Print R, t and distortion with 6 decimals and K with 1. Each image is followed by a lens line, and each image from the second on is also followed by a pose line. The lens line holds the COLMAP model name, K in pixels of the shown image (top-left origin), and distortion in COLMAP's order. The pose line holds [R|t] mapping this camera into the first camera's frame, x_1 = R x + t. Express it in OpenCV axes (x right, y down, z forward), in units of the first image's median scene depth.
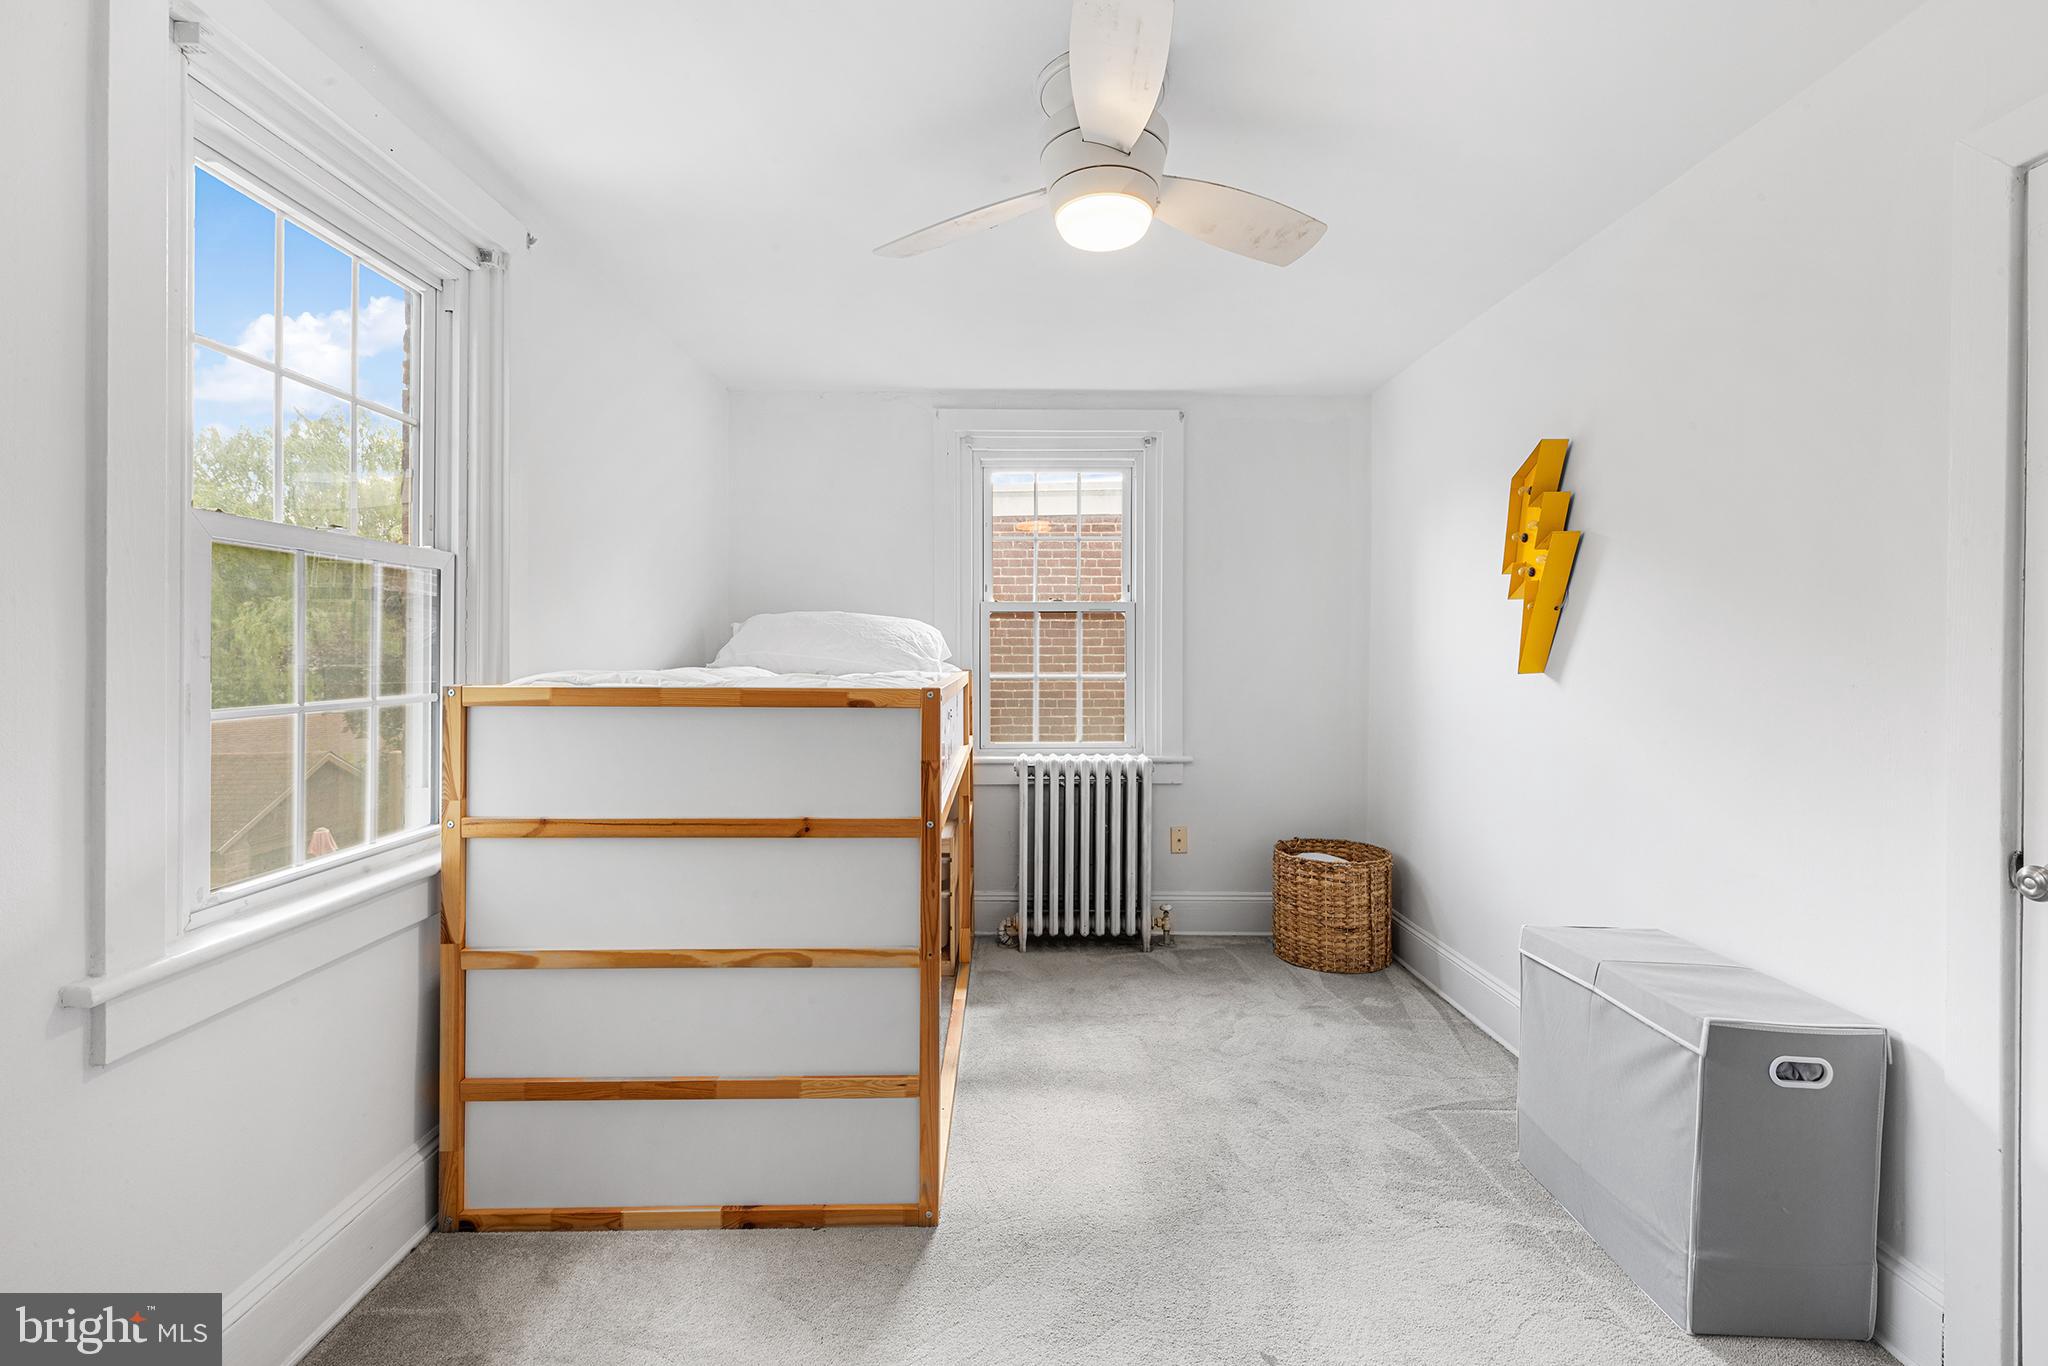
lens RADIAL K [[914.1, 0, 1026.8], [0, 914.1, 655.4], [0, 0, 1]] dist [0.001847, -0.000136]
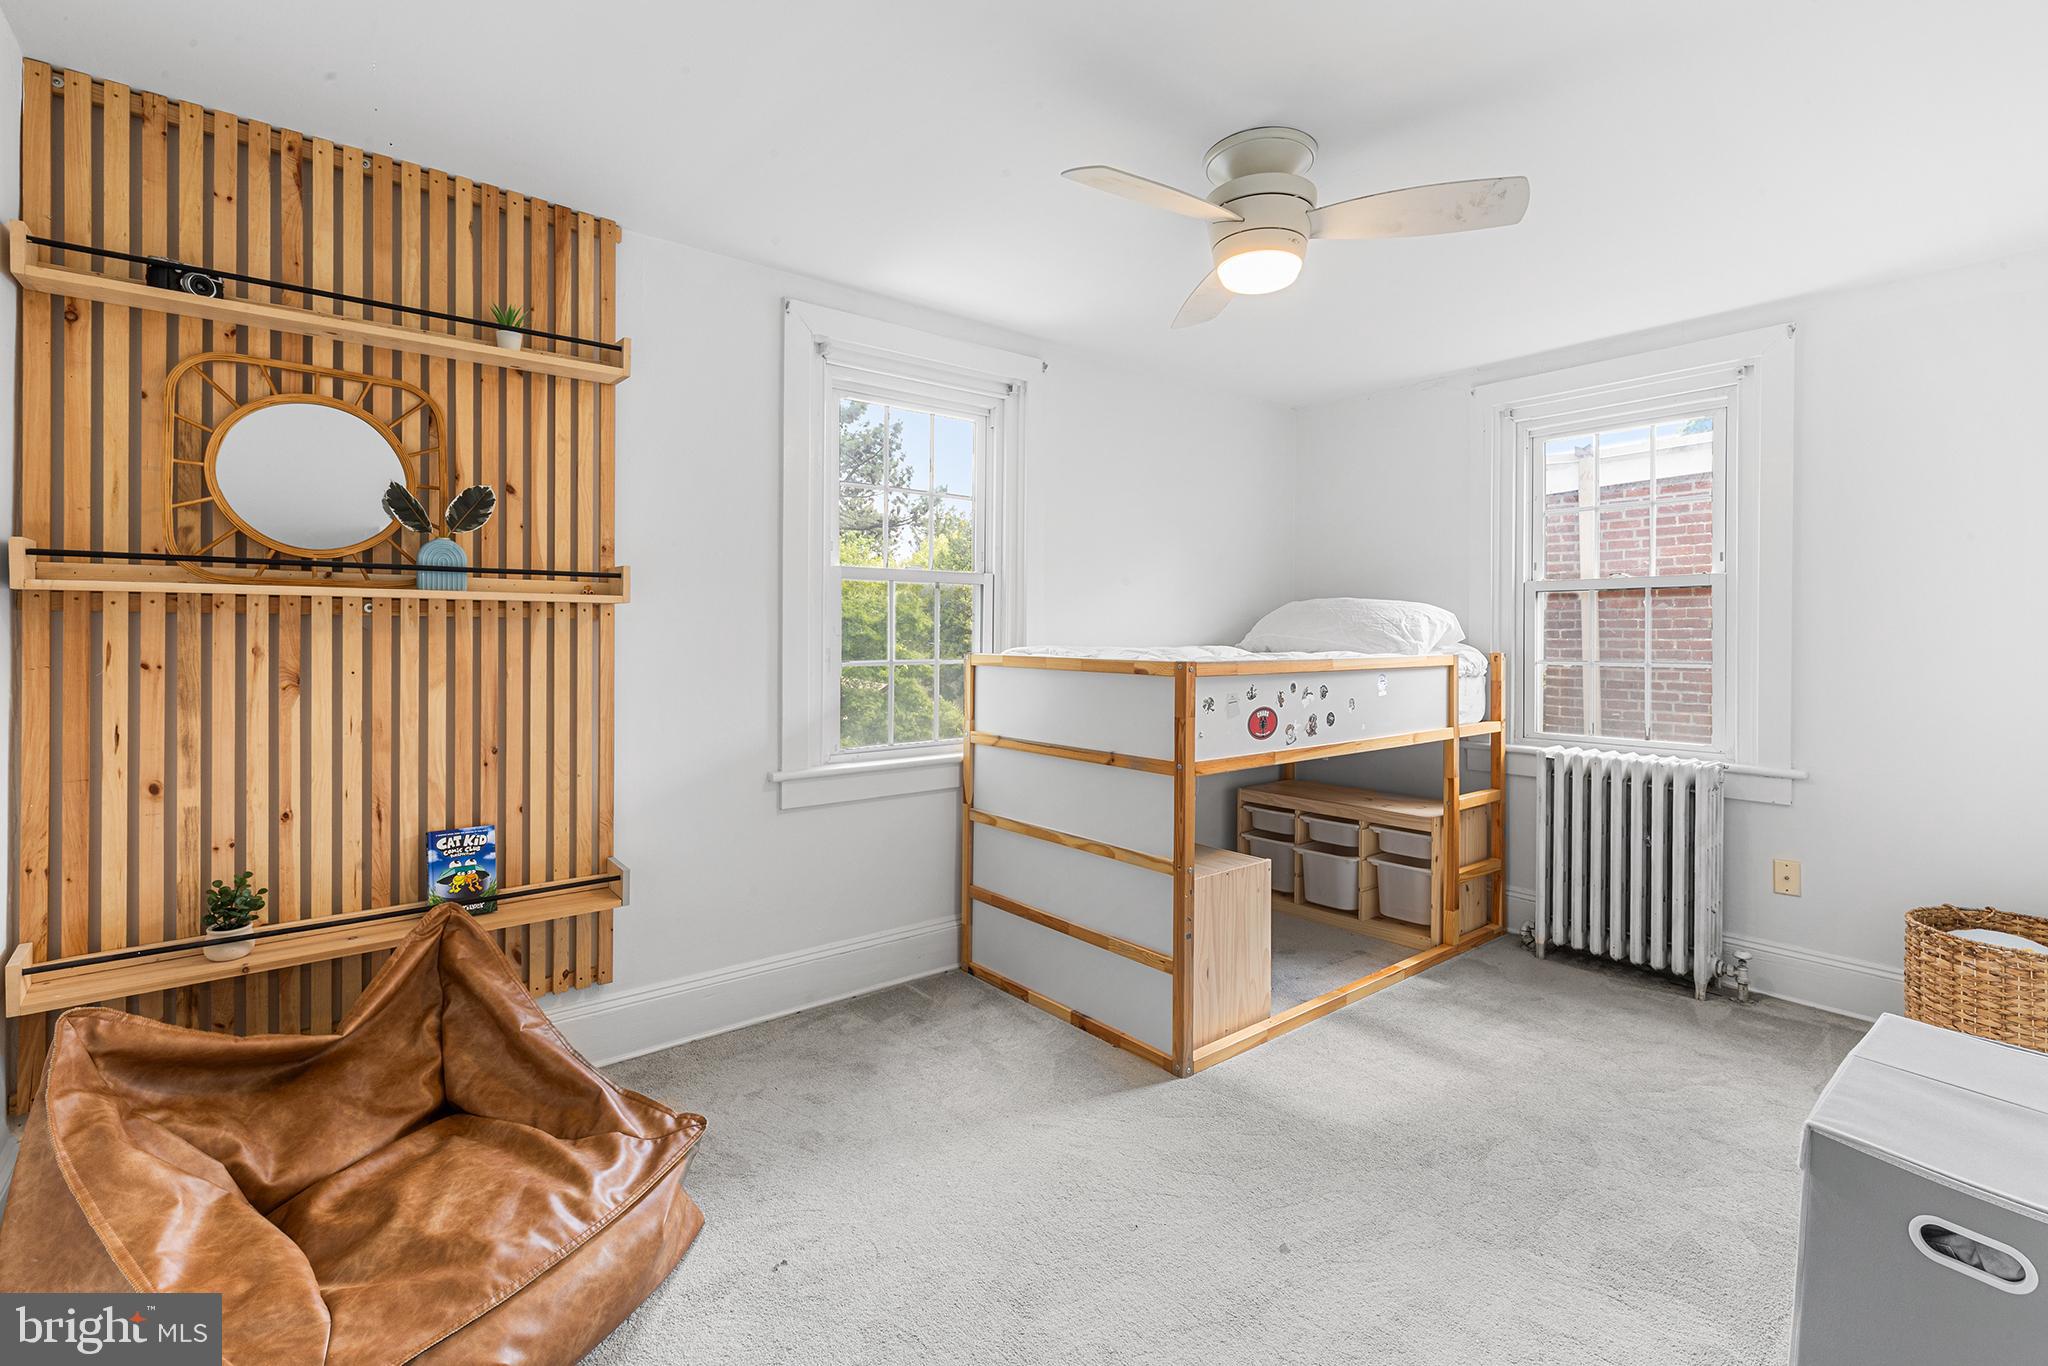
lens RADIAL K [[923.4, 0, 1032.9], [0, 923.4, 642.3], [0, 0, 1]] dist [-0.000585, -0.000505]
pose [[0.618583, 0.007395, -0.785685, 0.457201], [-0.005312, 0.999972, 0.005229, 0.001645], [0.785701, 0.000939, 0.618605, 0.015977]]
